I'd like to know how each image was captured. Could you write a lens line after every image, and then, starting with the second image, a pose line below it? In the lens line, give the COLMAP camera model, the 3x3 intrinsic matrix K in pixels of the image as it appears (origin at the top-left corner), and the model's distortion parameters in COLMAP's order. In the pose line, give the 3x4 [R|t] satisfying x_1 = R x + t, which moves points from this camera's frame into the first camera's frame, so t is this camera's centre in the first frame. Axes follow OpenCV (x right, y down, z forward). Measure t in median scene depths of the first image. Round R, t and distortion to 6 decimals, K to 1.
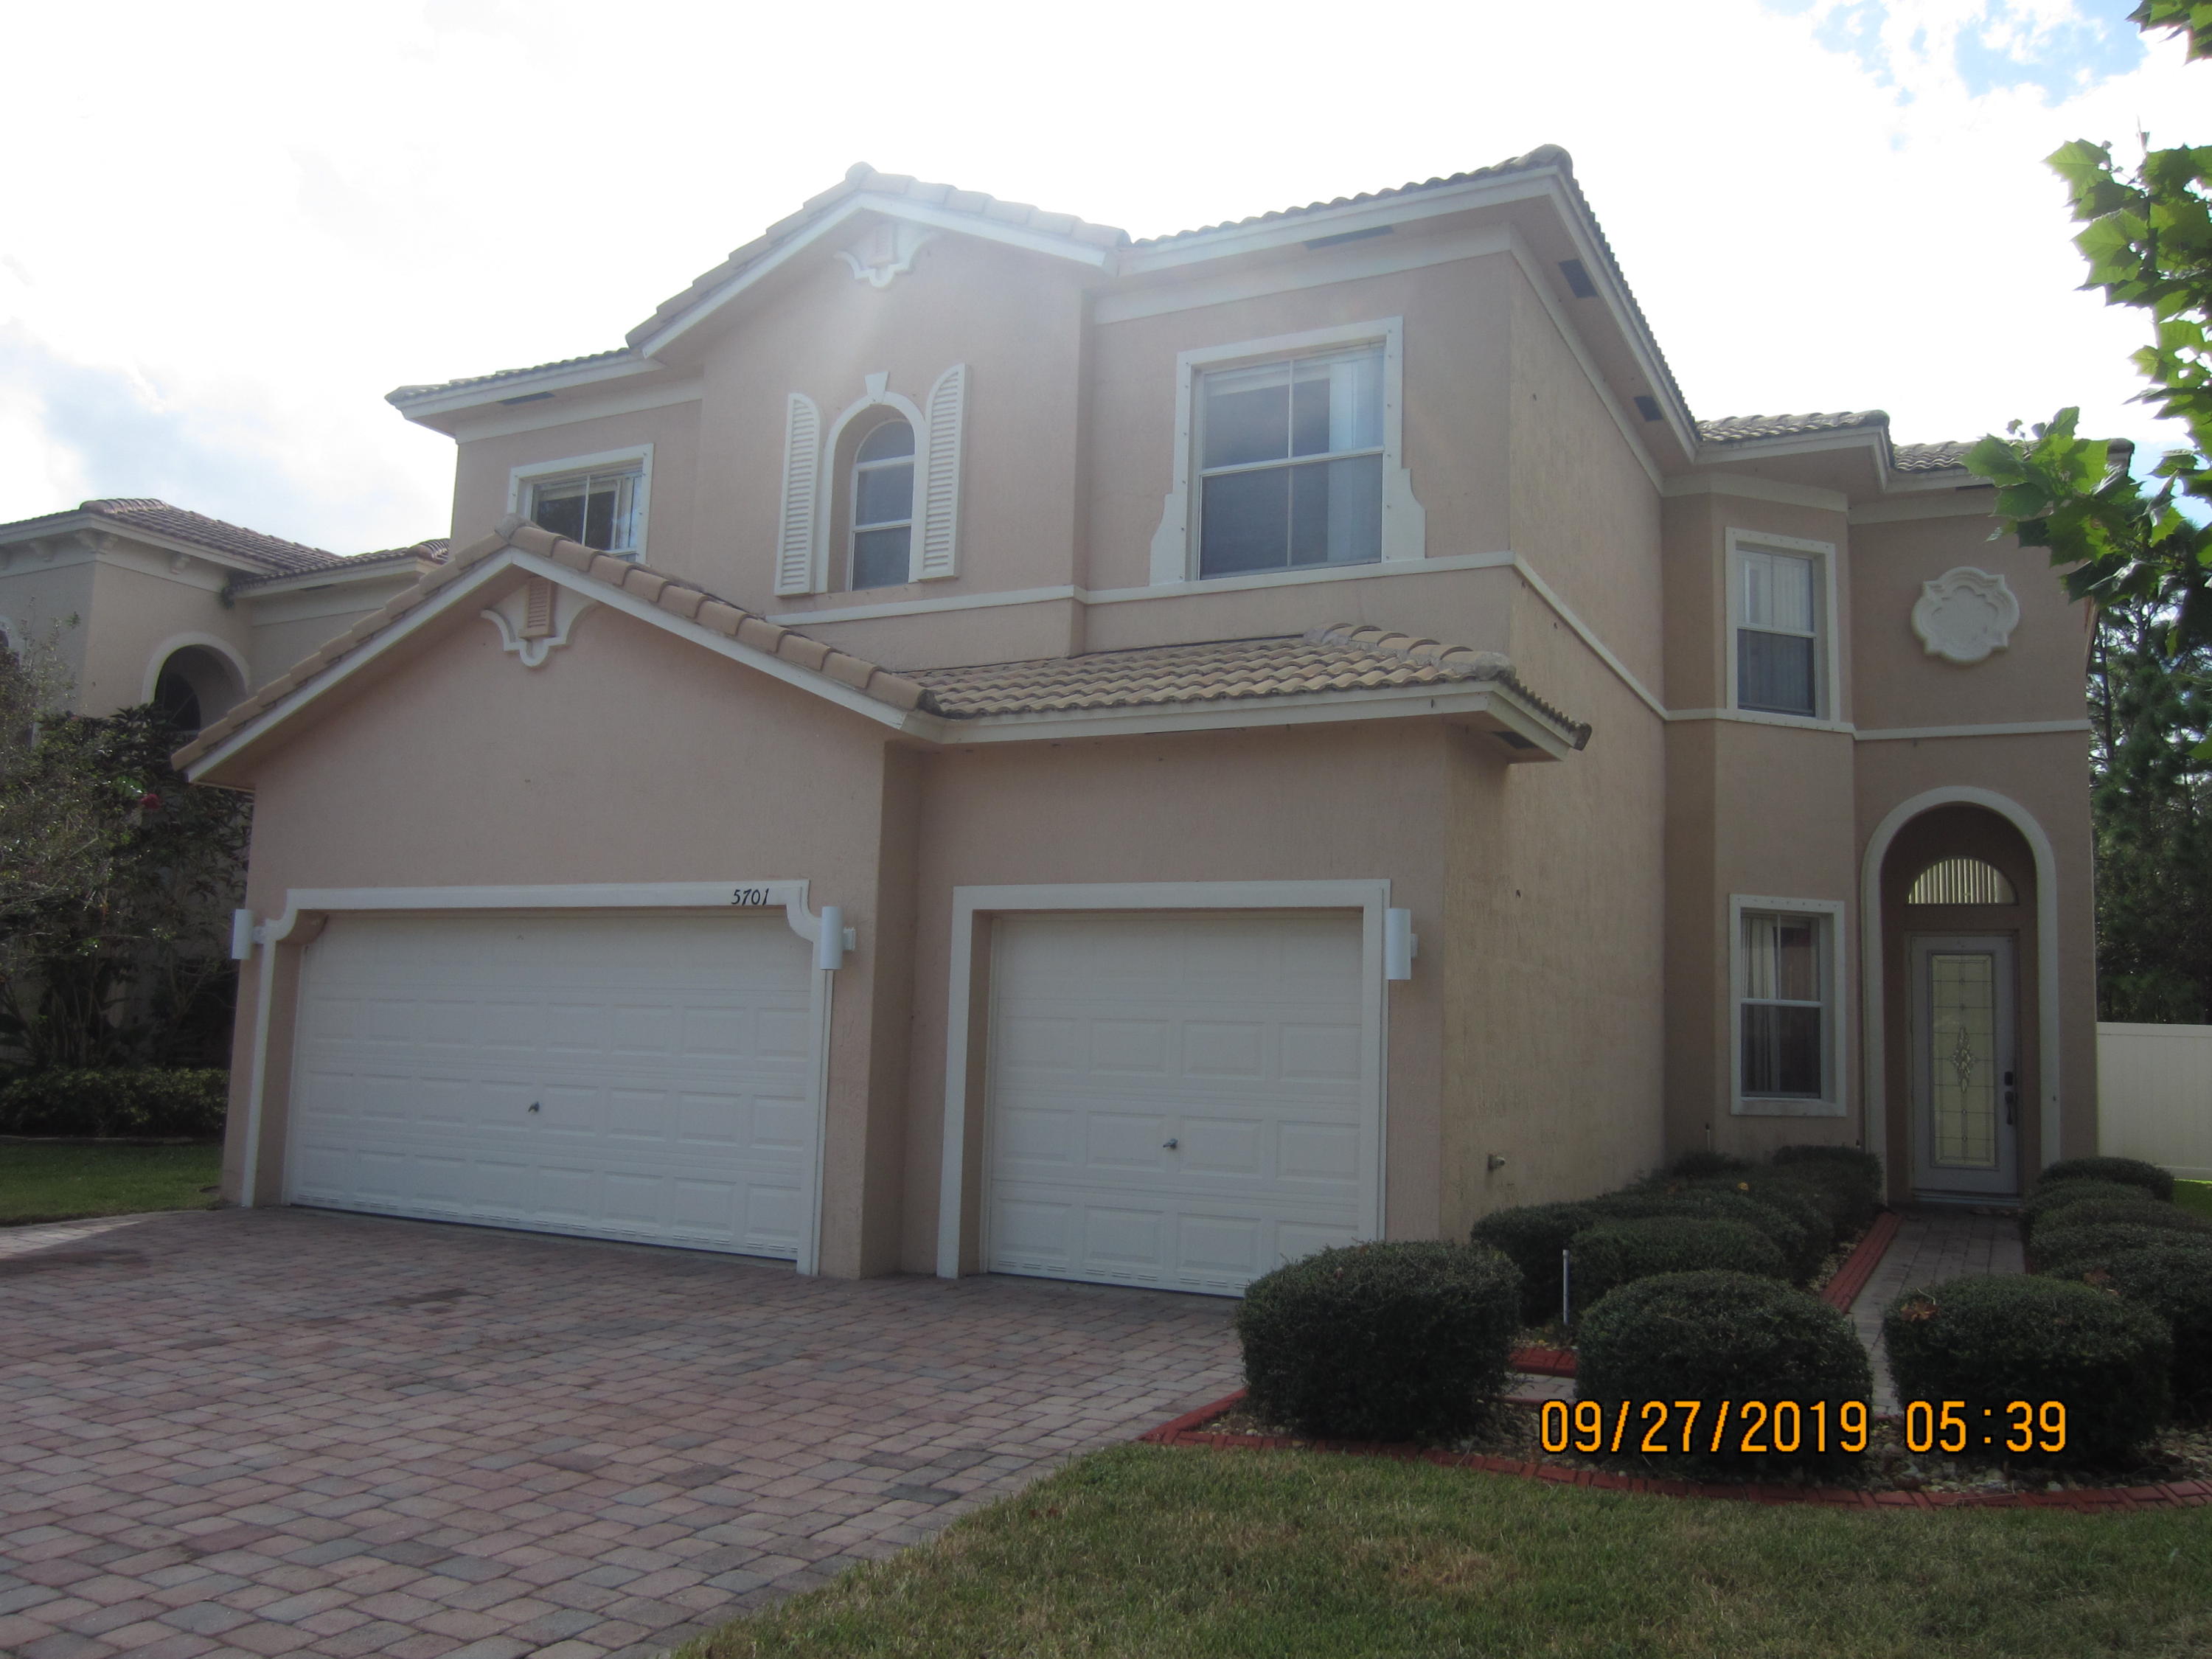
lens RADIAL K [[1740.7, 0, 1104.5], [0, 1740.7, 840.5], [0, 0, 1]] dist [-0.060556, 0.003481]
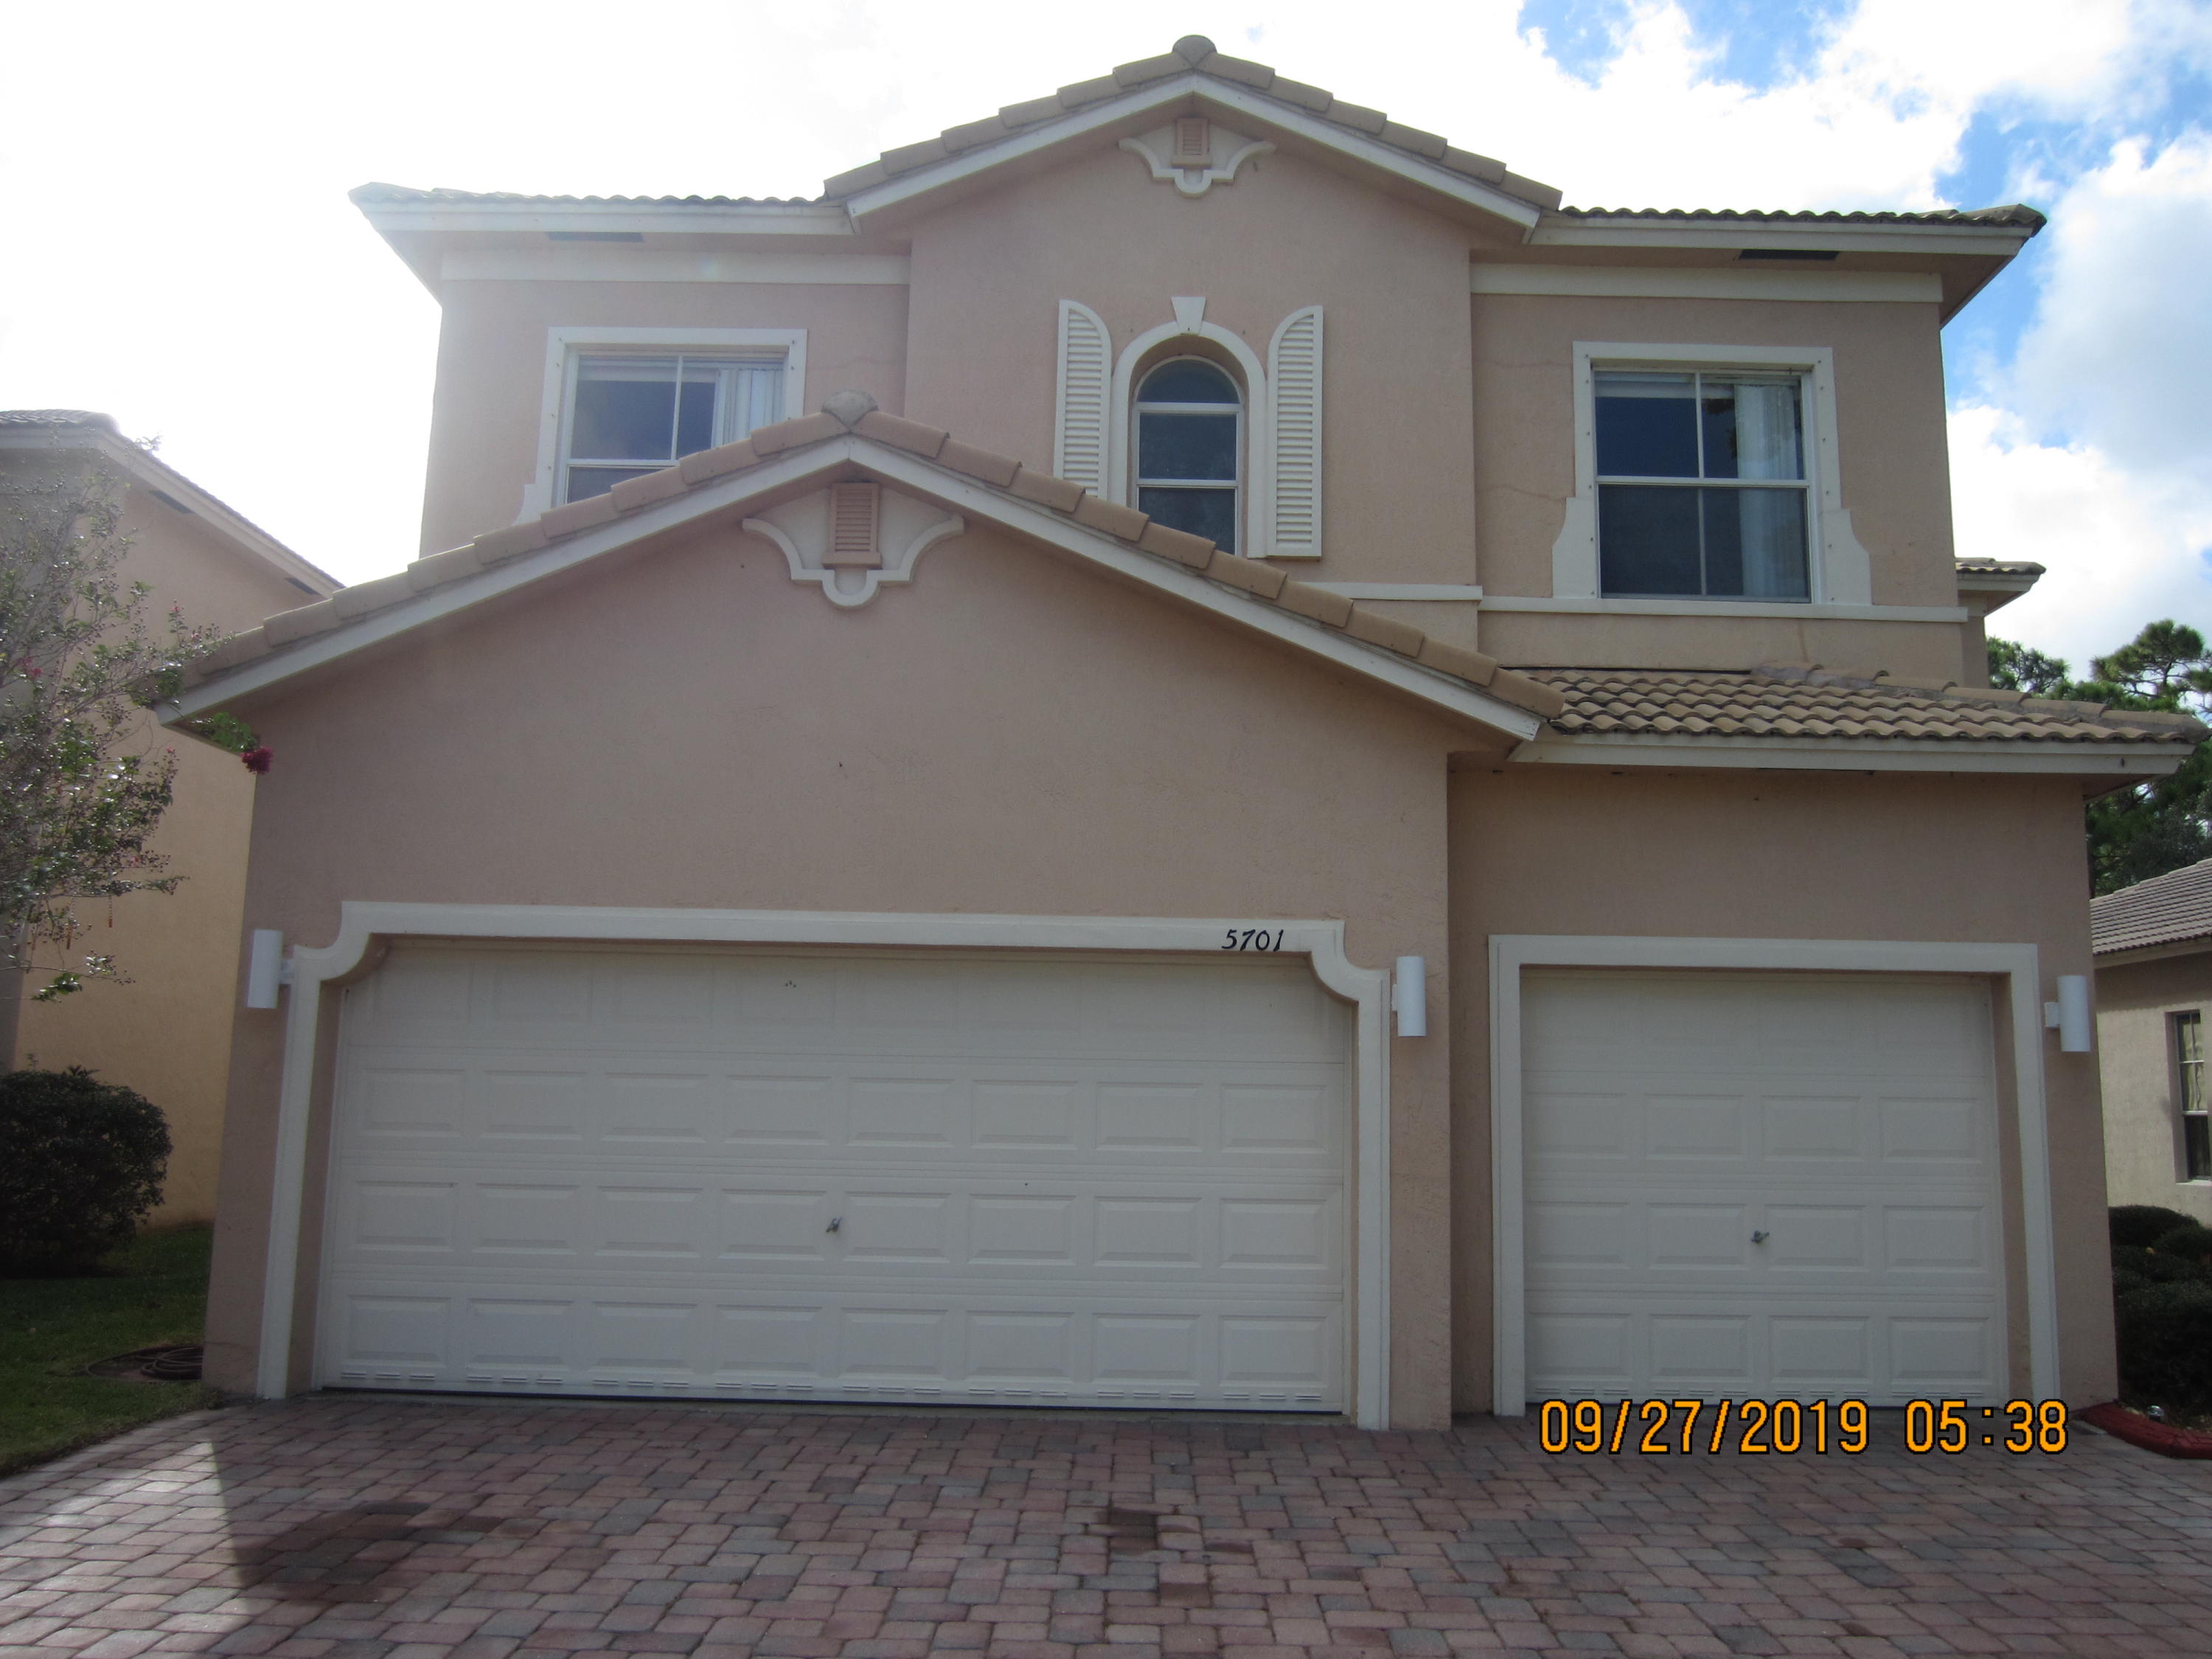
lens RADIAL K [[1791.6, 0, 1106.0], [0, 1791.6, 829.5], [0, 0, 1]] dist [-0.052917, 0.003993]
pose [[0.892586, 0.057634, 0.447179, -0.542602], [-0.044319, 0.998209, -0.040189, 0.016081], [-0.448695, 0.016054, 0.893541, 0.280108]]
